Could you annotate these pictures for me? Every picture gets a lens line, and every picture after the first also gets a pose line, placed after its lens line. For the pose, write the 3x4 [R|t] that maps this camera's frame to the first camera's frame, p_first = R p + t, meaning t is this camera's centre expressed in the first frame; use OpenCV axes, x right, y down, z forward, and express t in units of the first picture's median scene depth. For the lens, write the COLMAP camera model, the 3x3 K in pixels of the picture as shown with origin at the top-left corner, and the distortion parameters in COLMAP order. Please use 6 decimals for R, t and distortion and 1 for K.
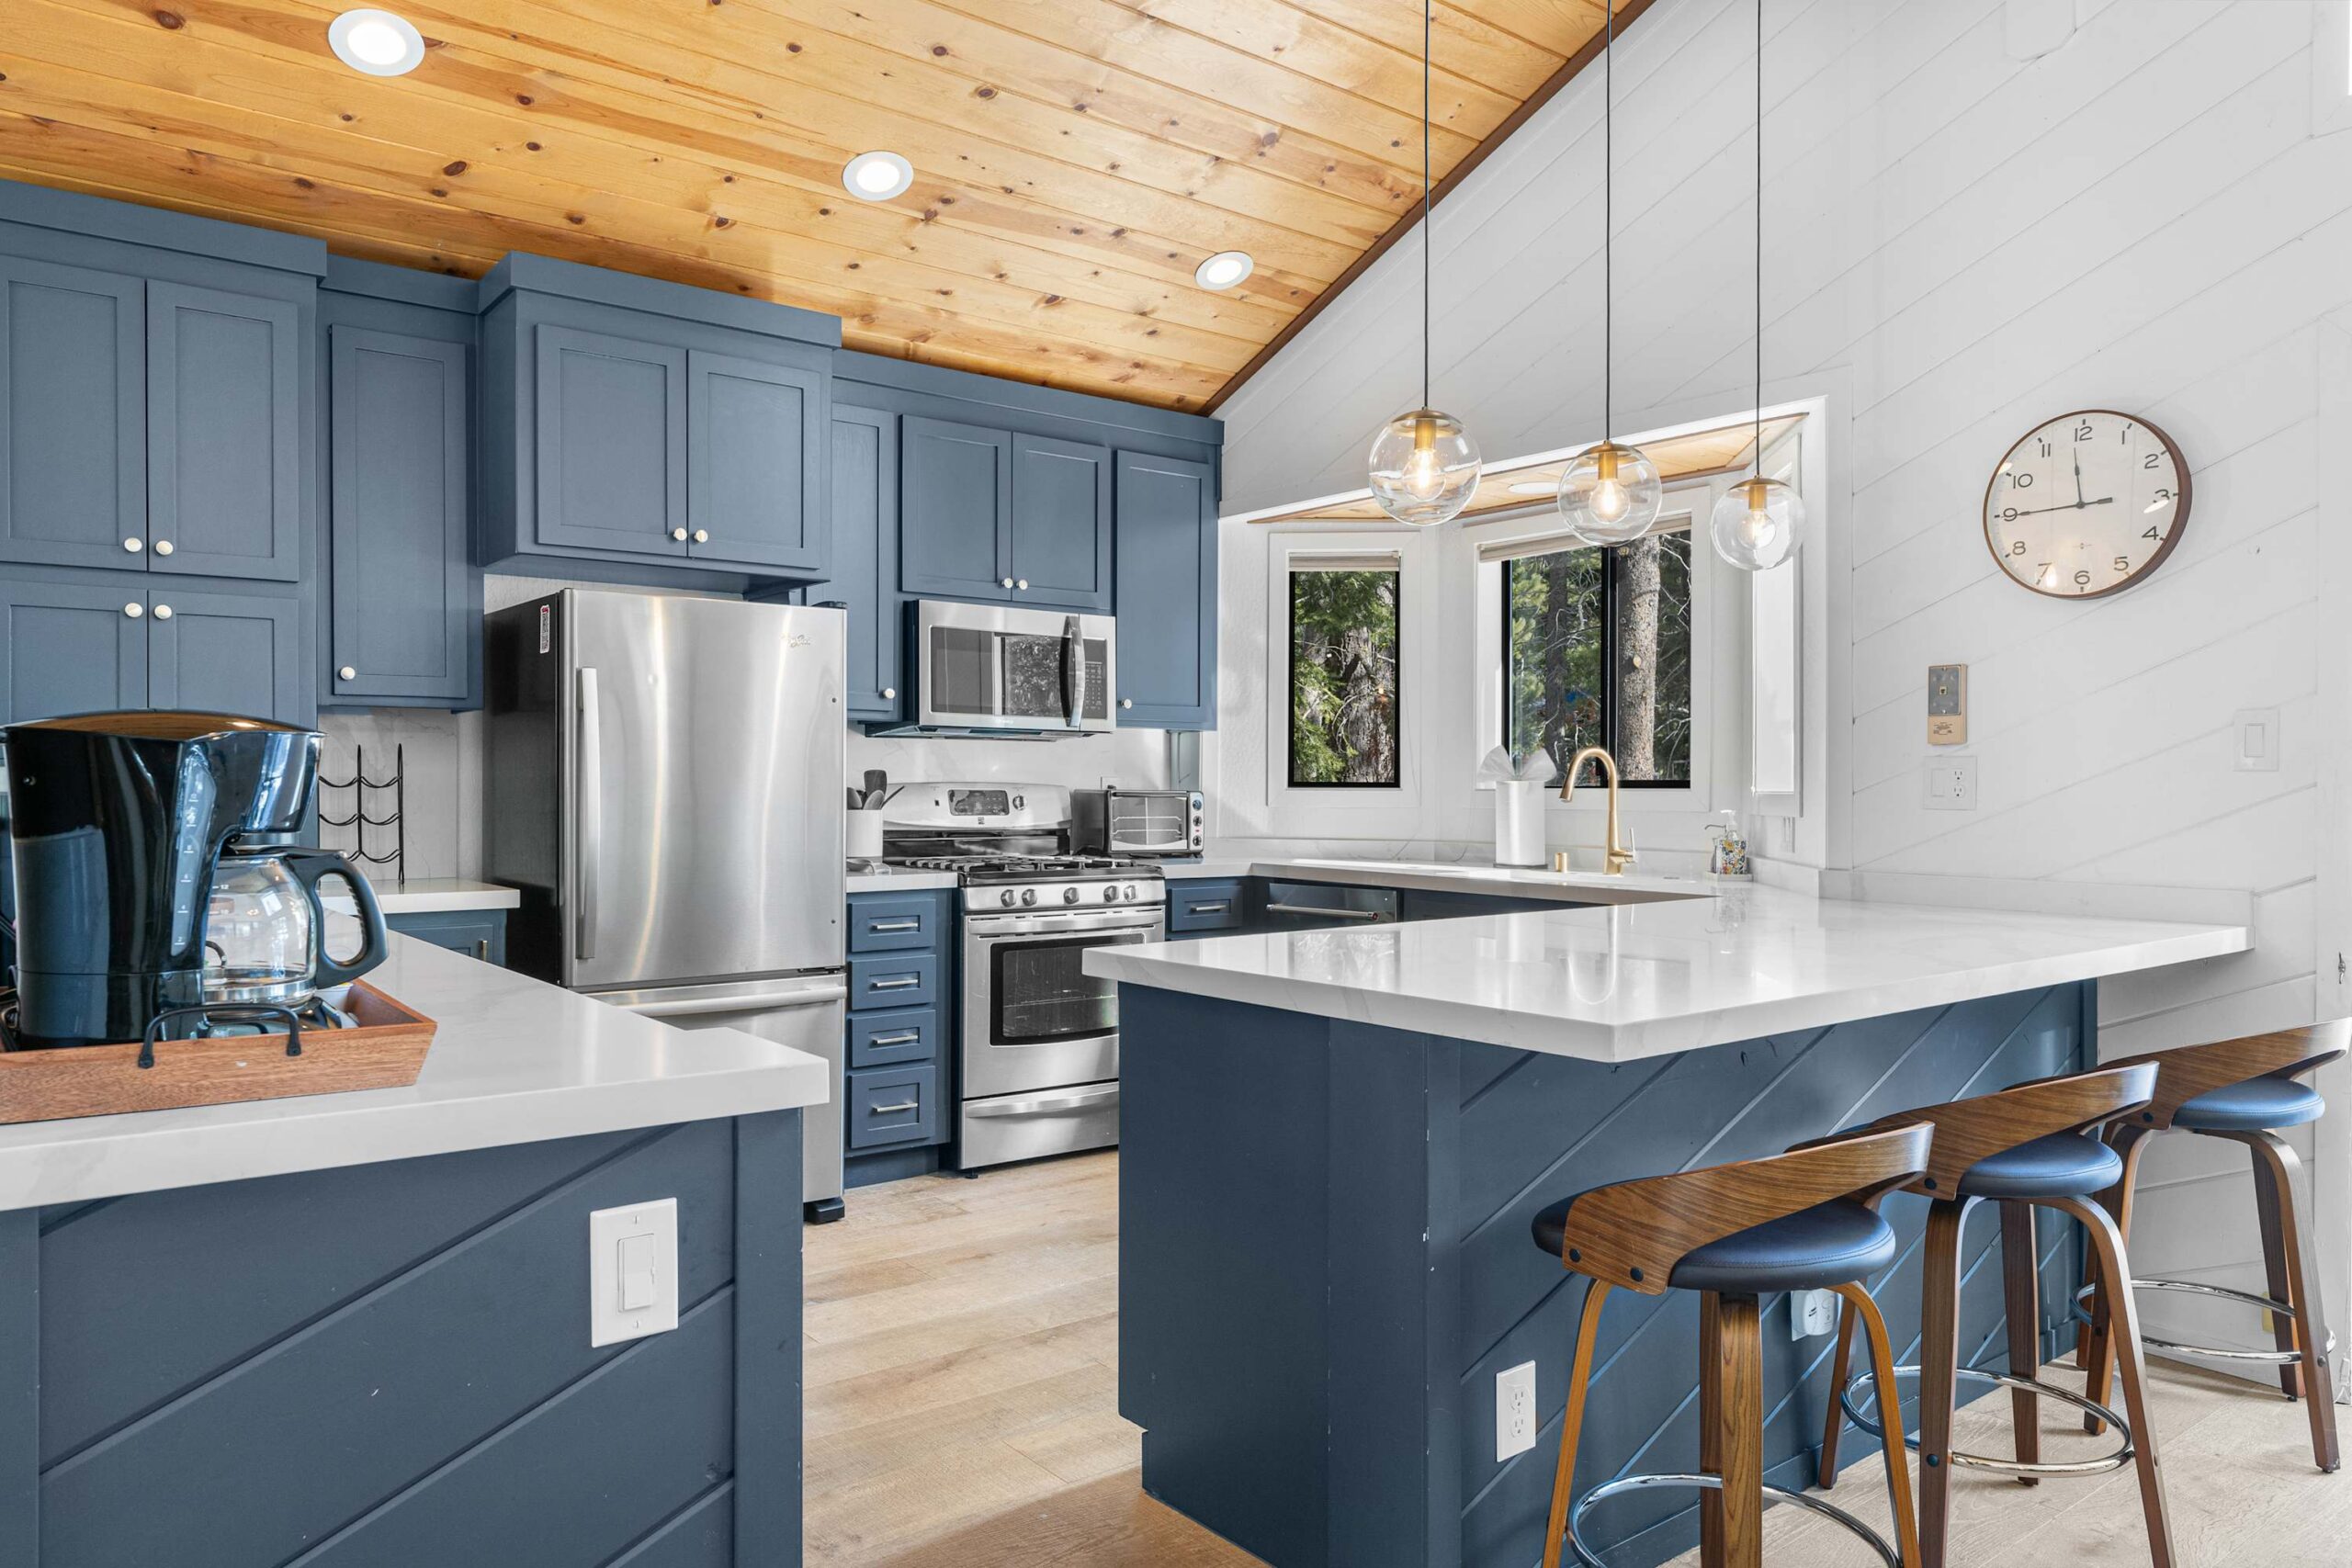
lens RADIAL K [[1567.0, 0, 1174.8], [0, 1567.0, 790.5], [0, 0, 1]] dist [0.000282, -0.001303]
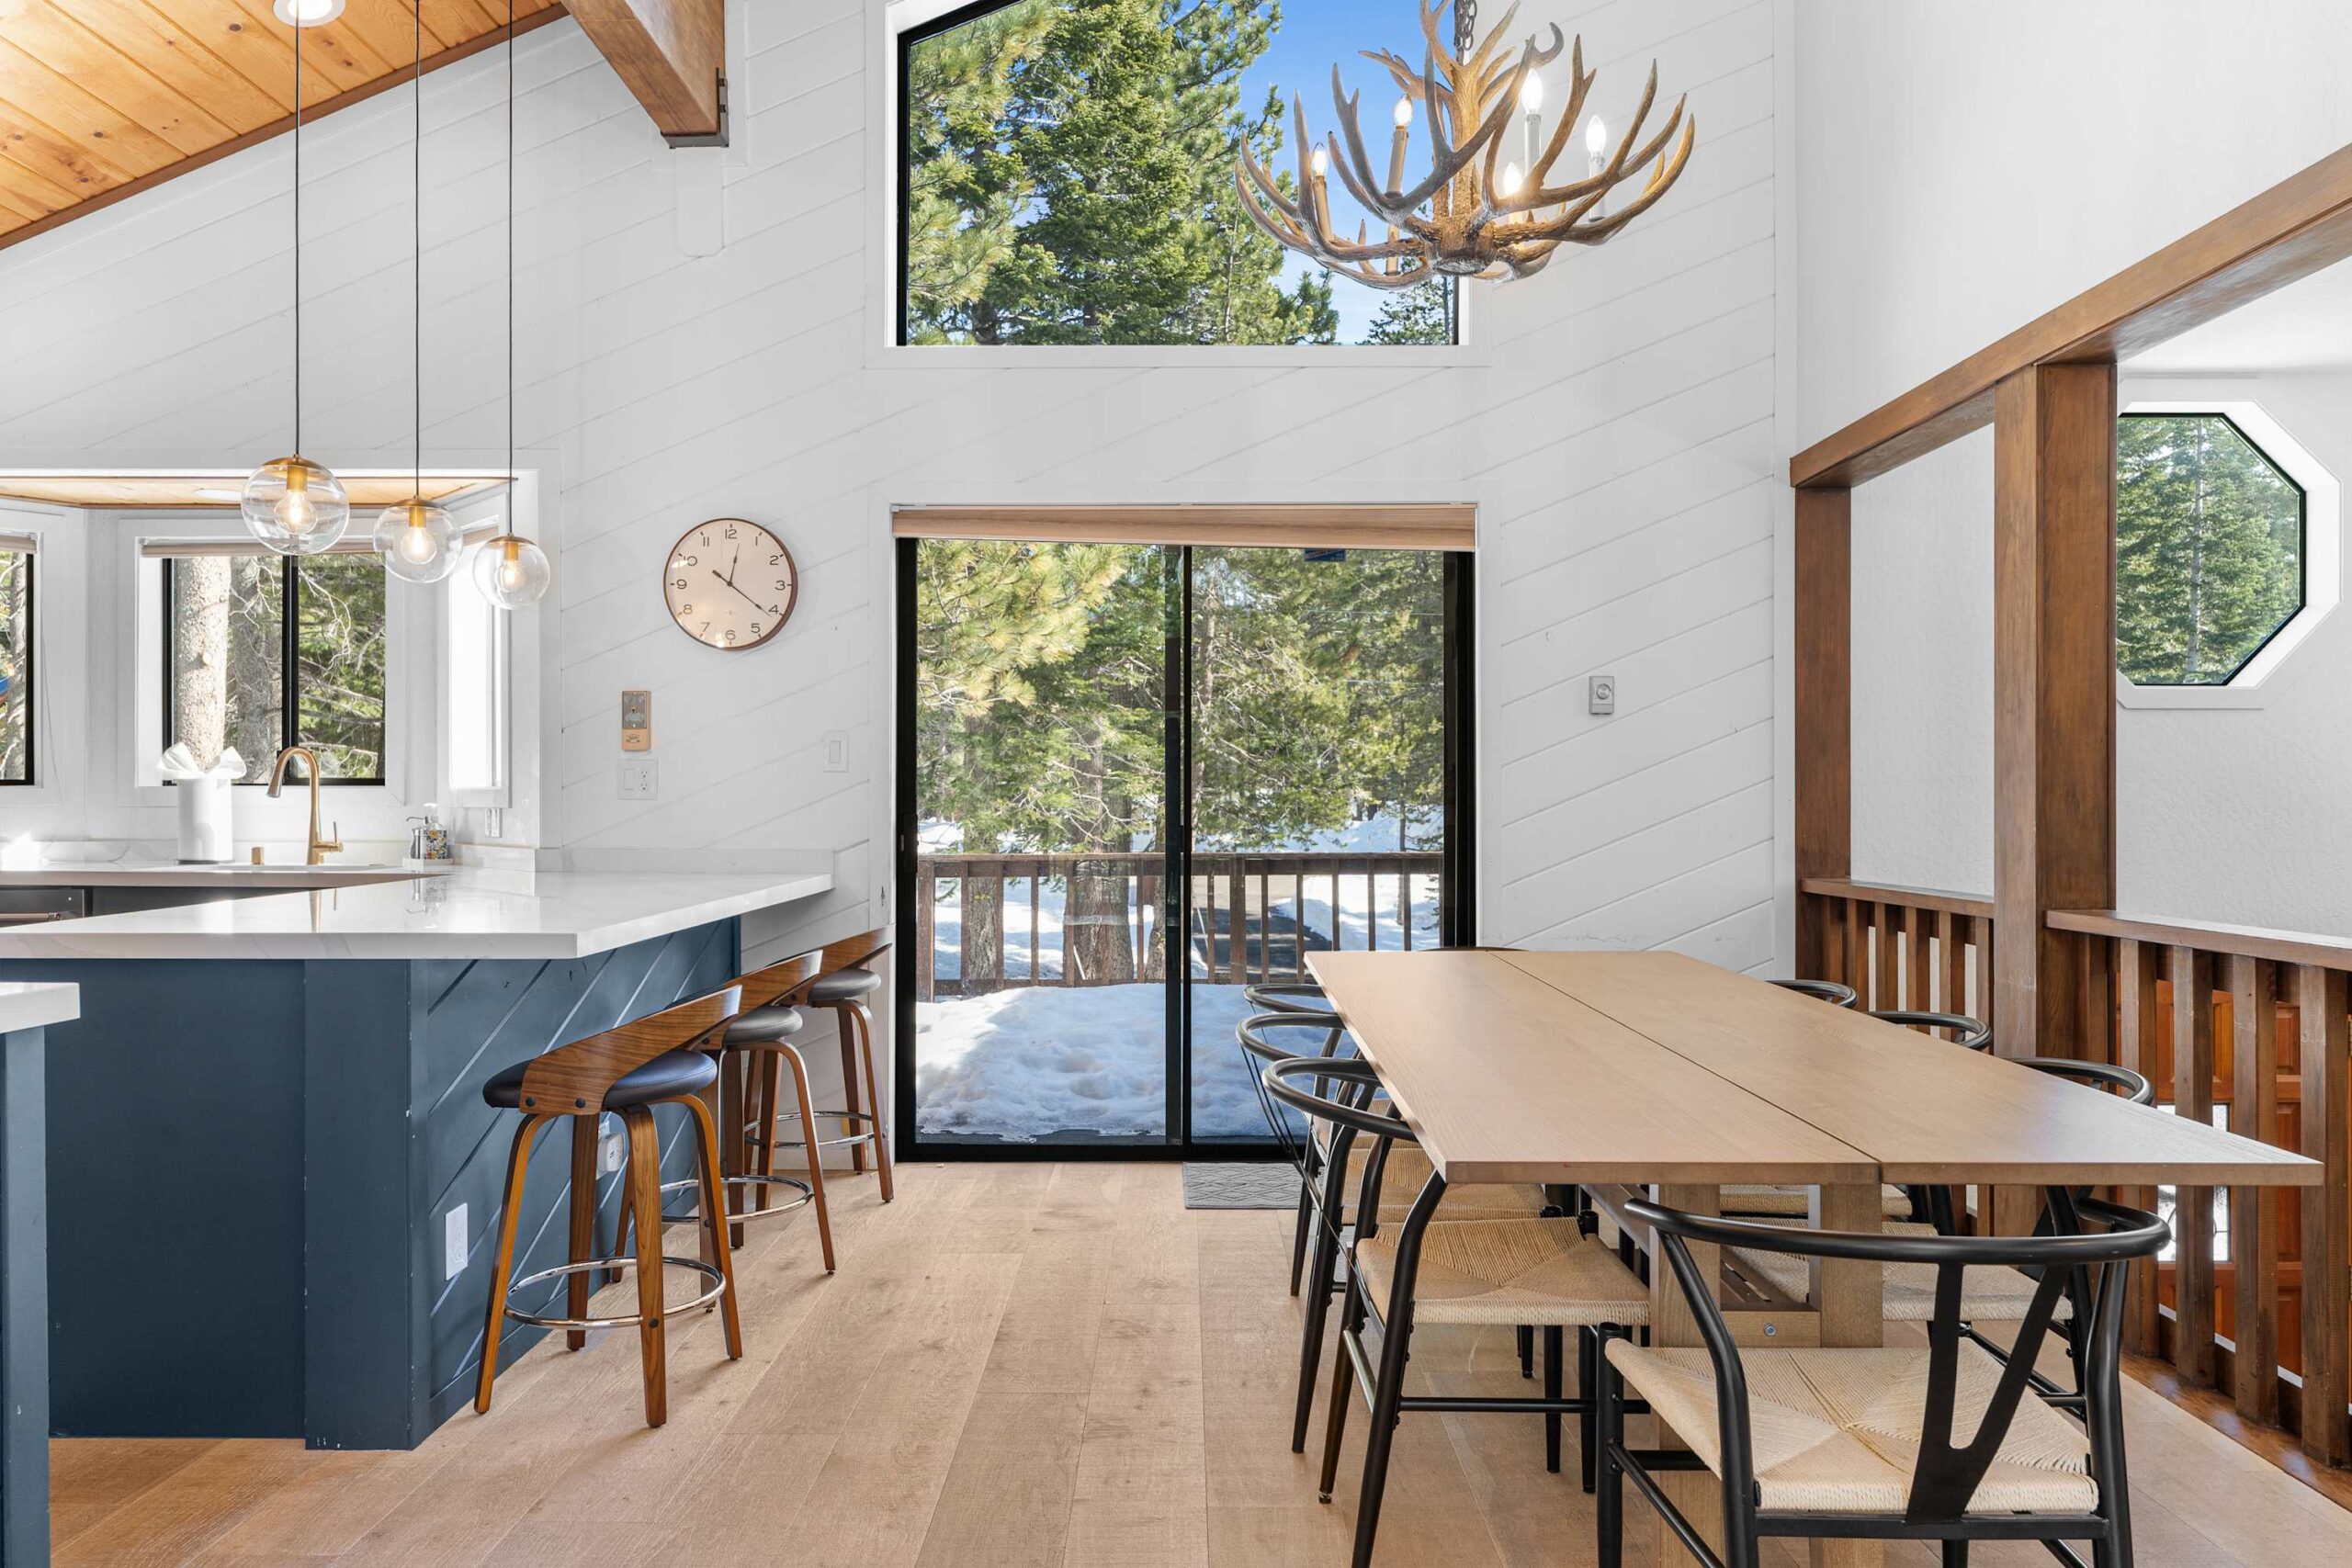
lens RADIAL K [[1567.0, 0, 1174.8], [0, 1567.0, 790.5], [0, 0, 1]] dist [0.000282, -0.001303]
pose [[0.622380, 0.000148, 0.782715, -0.273411], [0.003211, 0.999991, -0.002742, 0.009878], [-0.782708, 0.004220, 0.622374, -0.193040]]
